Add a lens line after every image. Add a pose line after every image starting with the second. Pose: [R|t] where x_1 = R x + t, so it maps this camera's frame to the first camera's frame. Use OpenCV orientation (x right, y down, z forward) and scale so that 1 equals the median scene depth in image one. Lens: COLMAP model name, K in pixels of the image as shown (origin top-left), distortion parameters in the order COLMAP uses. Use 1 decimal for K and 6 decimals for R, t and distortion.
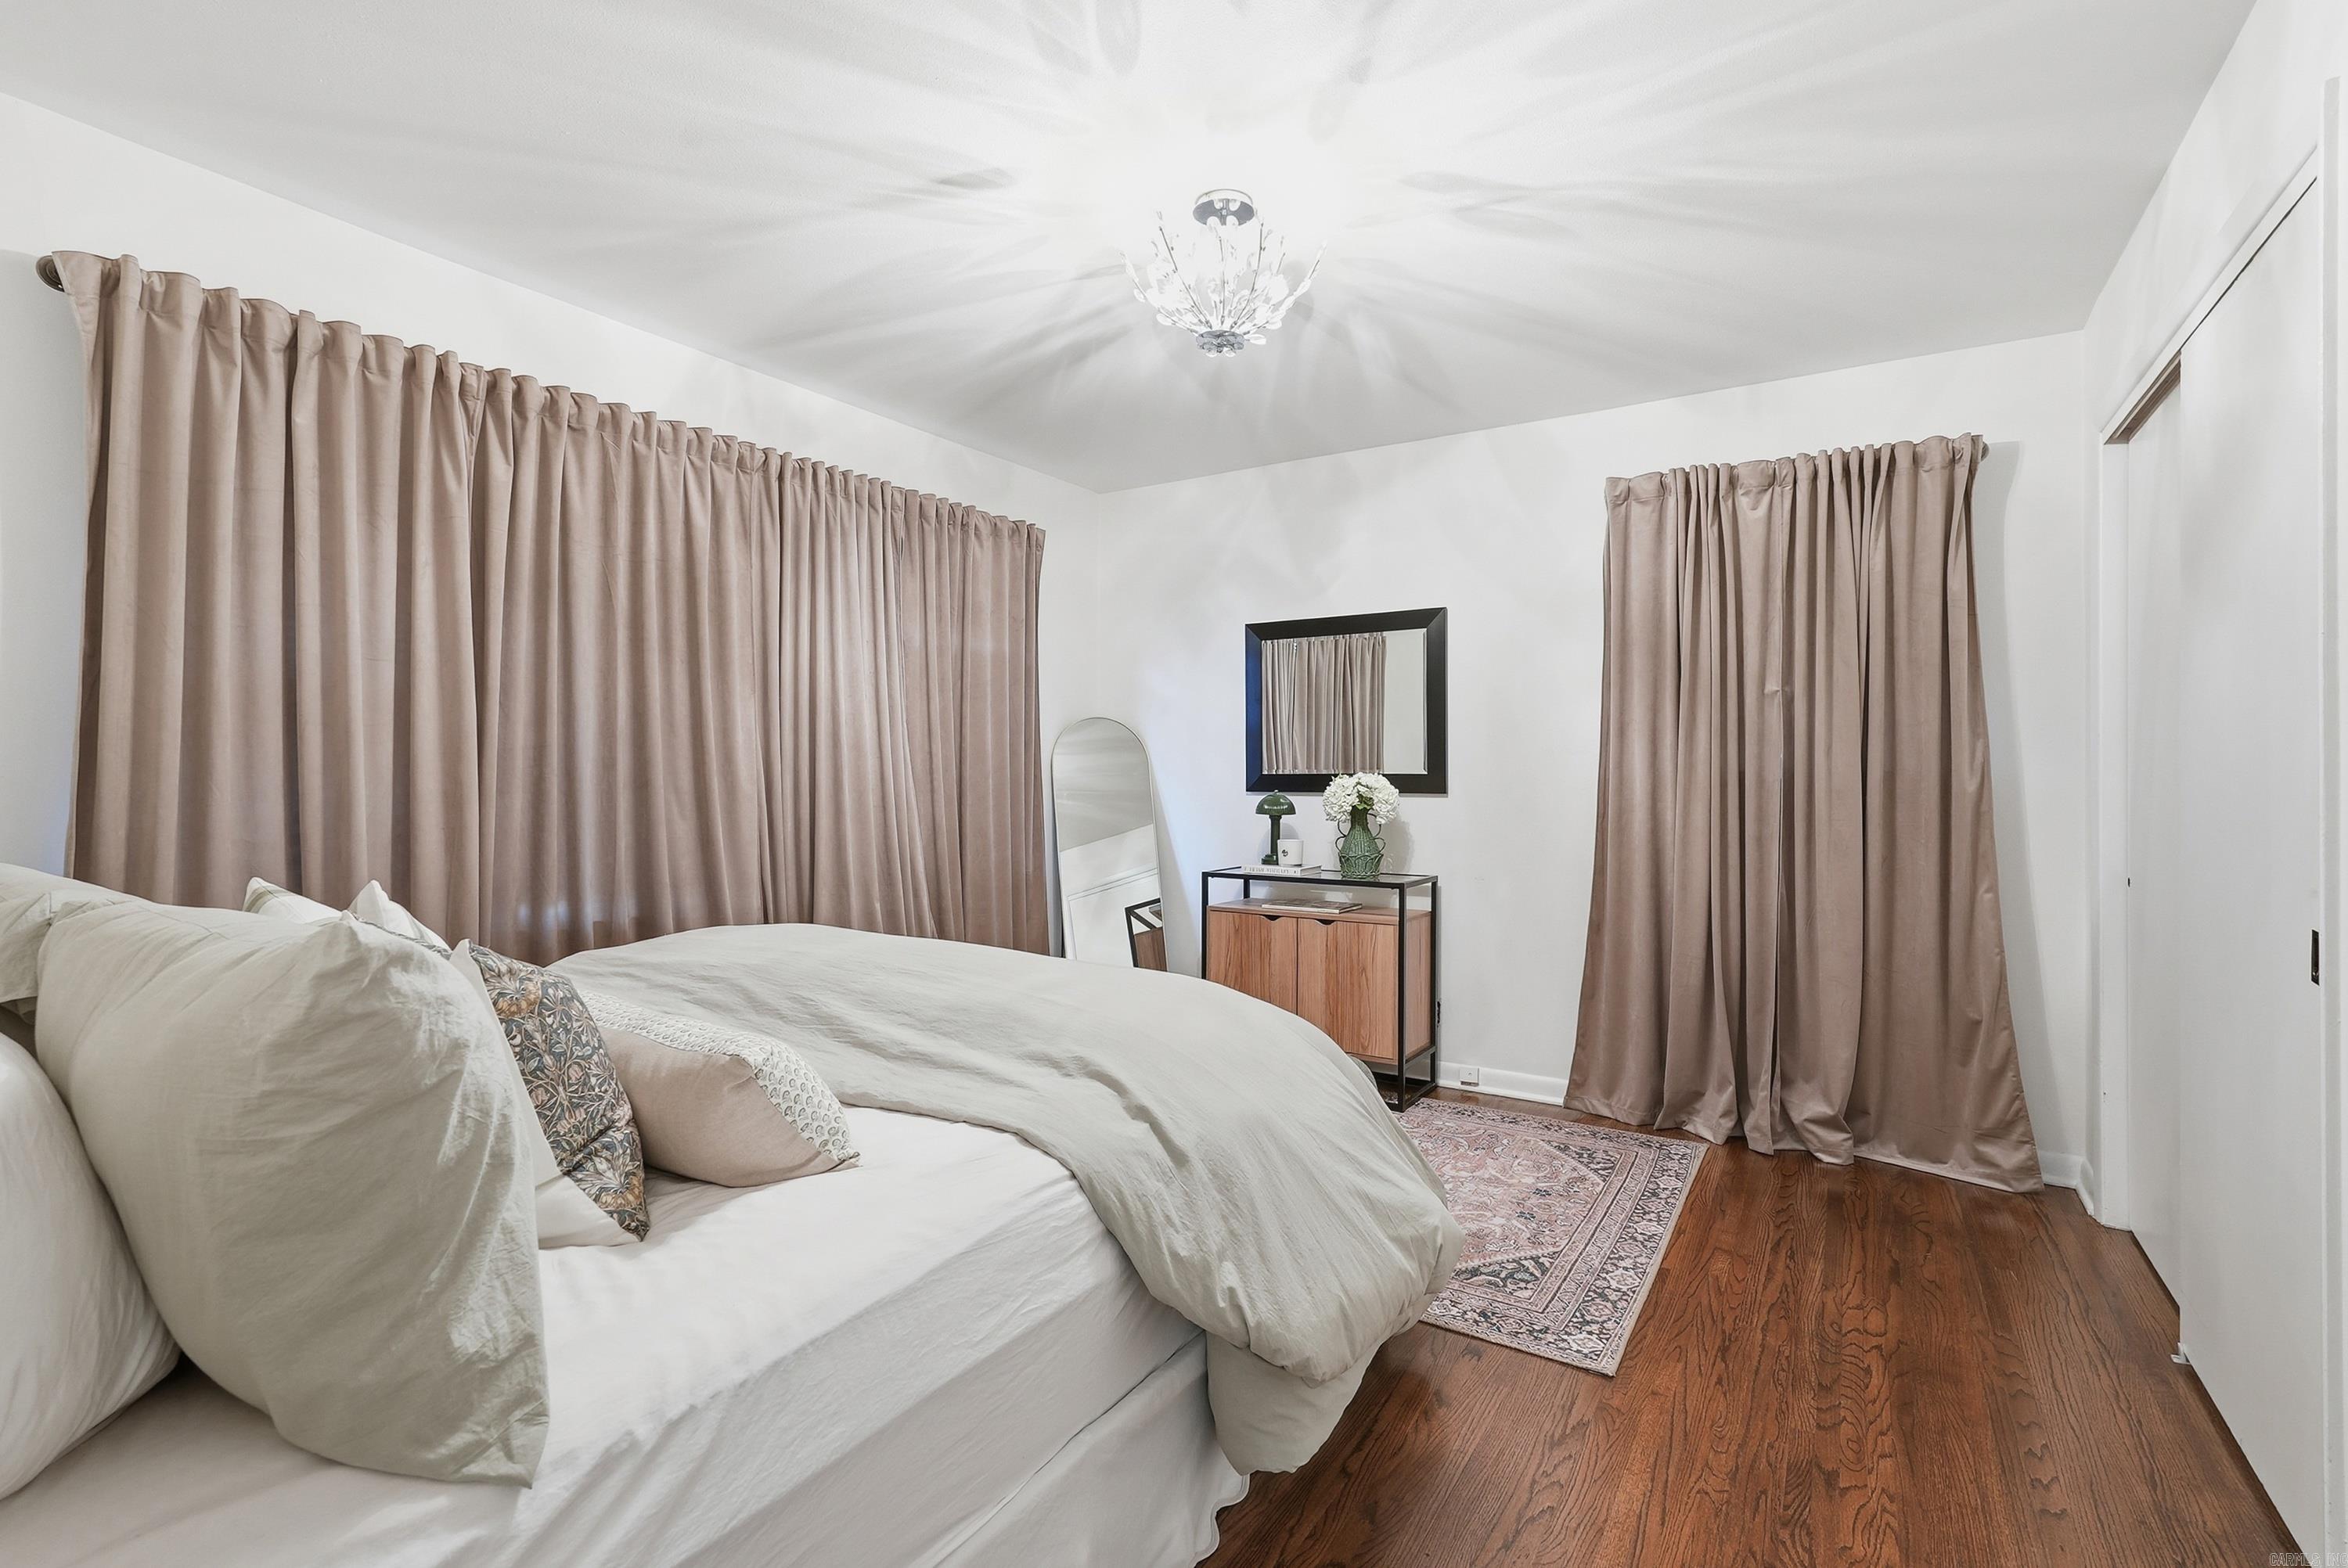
lens RADIAL K [[1084.6, 0, 1171.2], [0, 1084.6, 762.9], [0, 0, 1]] dist [-0.001129, 0.000000]
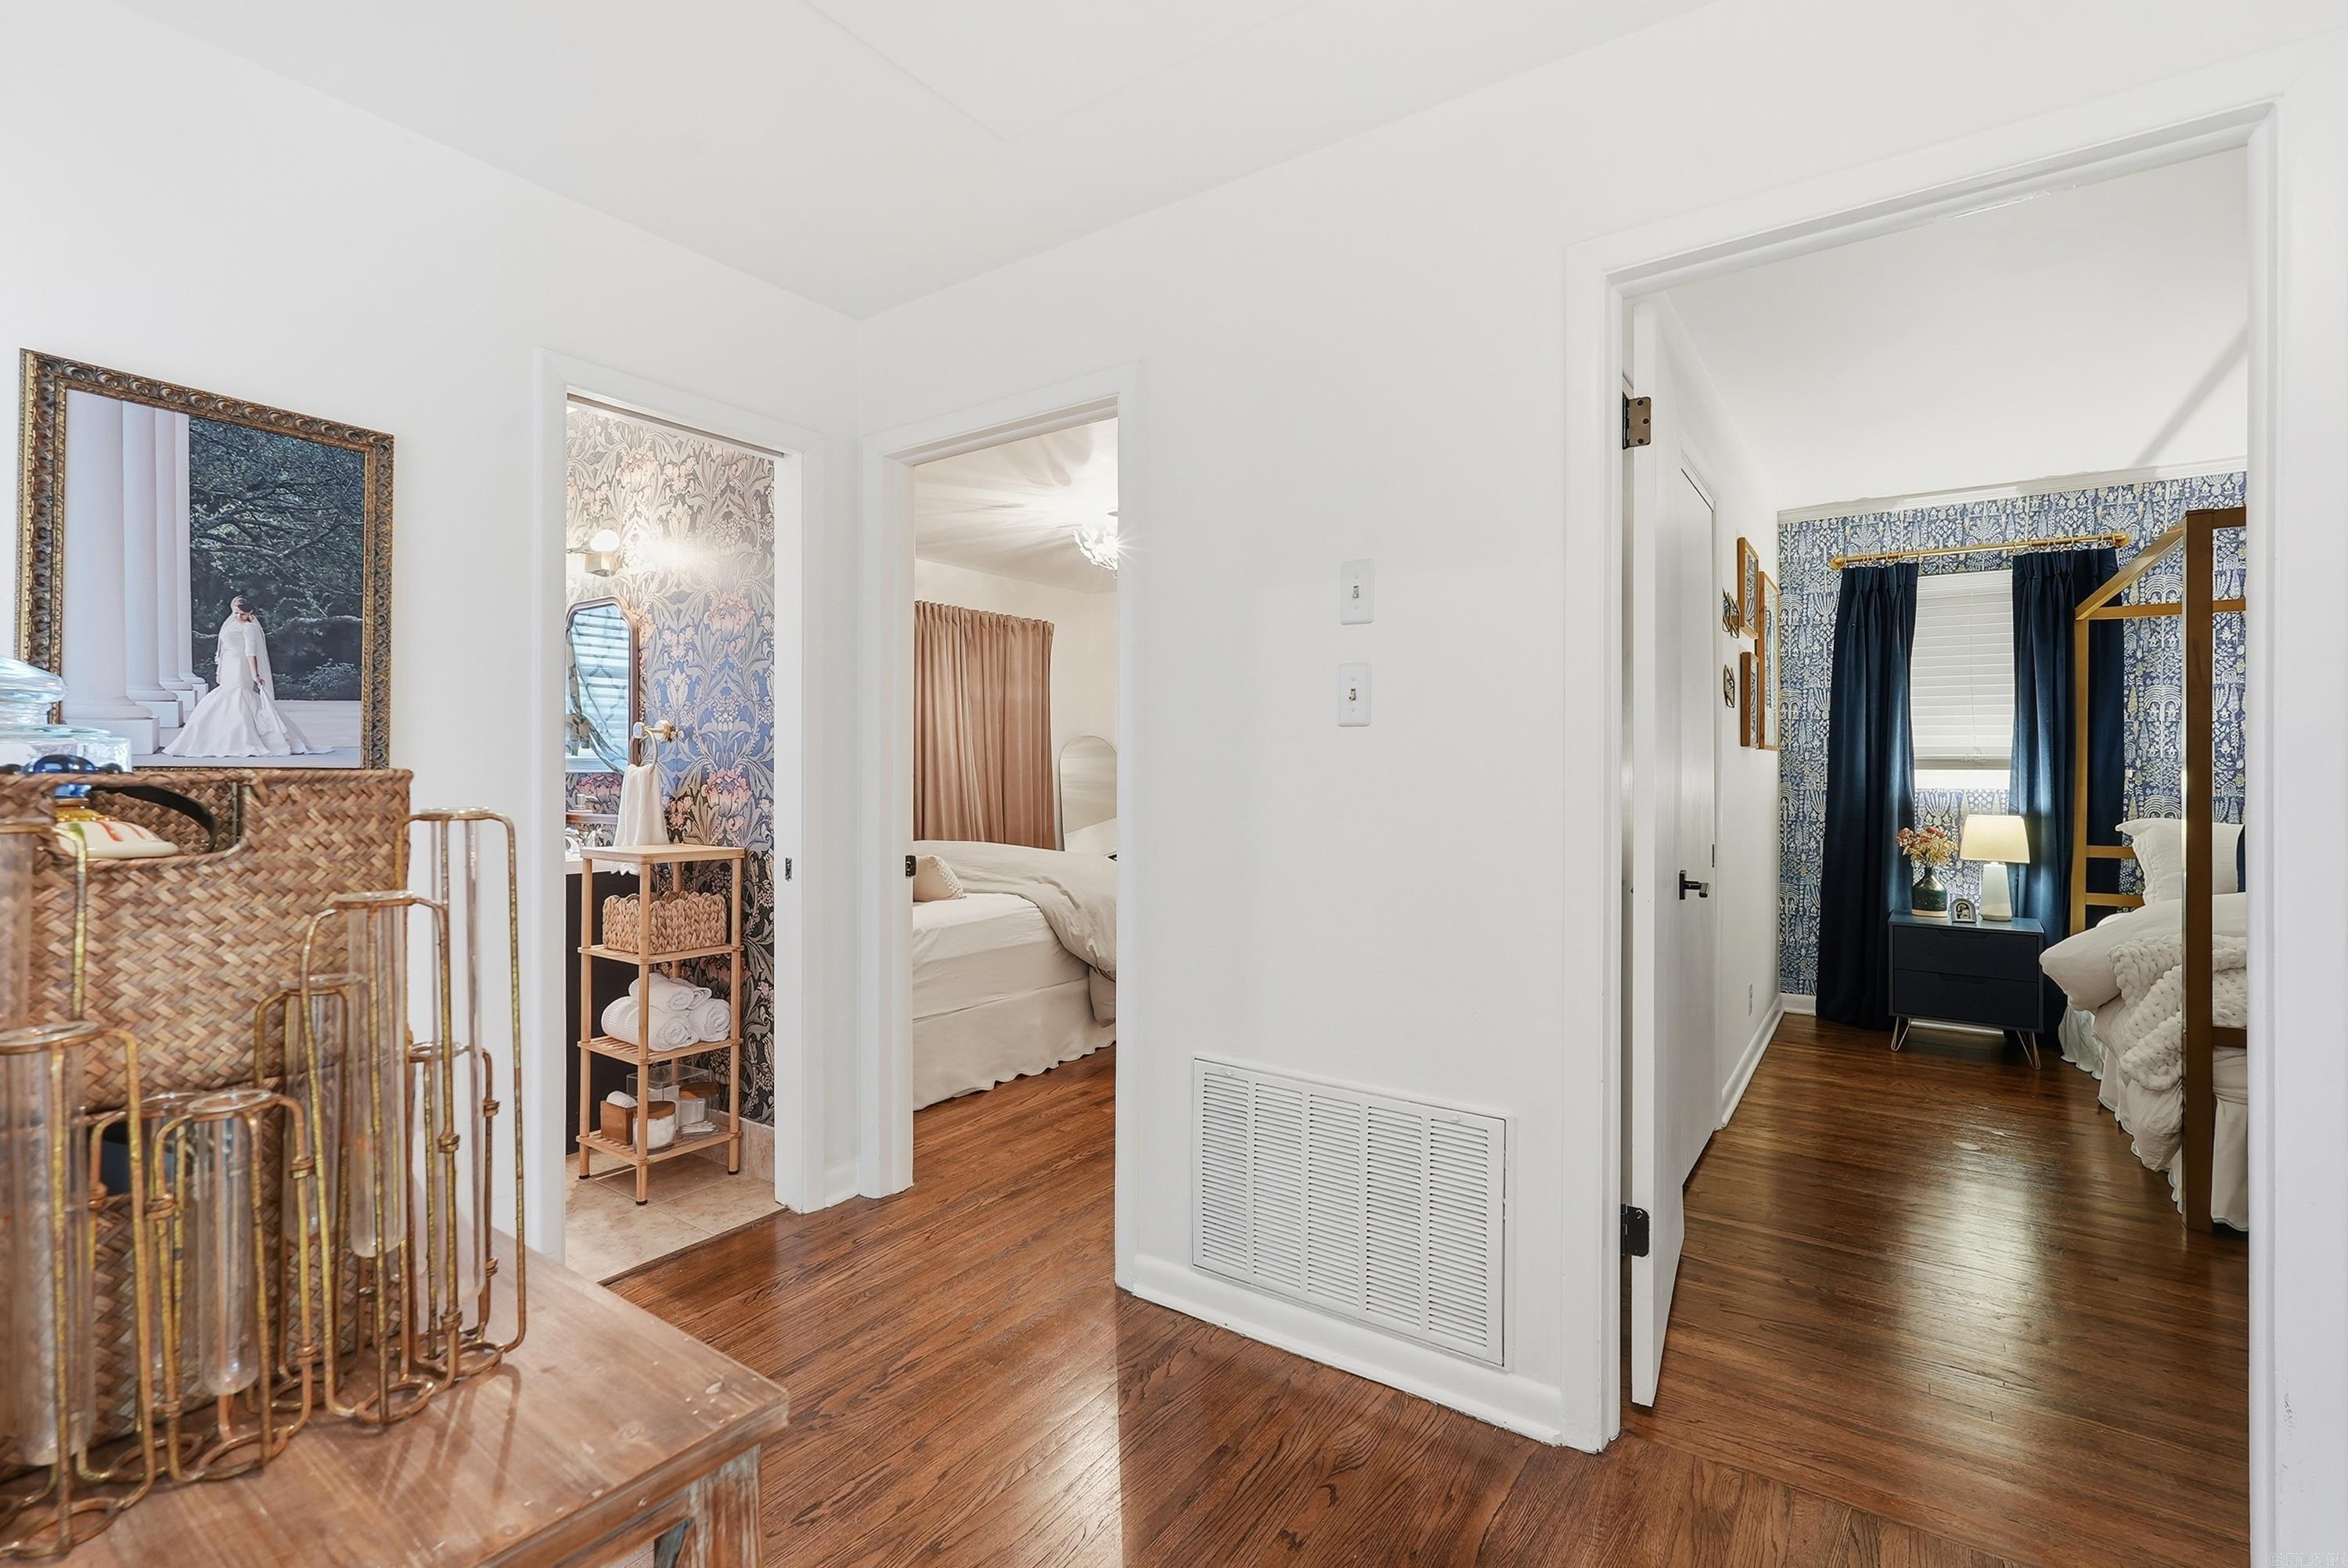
lens RADIAL K [[1084.6, 0, 1171.2], [0, 1084.6, 762.9], [0, 0, 1]] dist [-0.001129, 0.000000]
pose [[0.999039, -0.003106, -0.043731, 0.151862], [0.003225, 0.999991, 0.002660, -0.006940], [0.043722, -0.002799, 0.999040, -0.731116]]
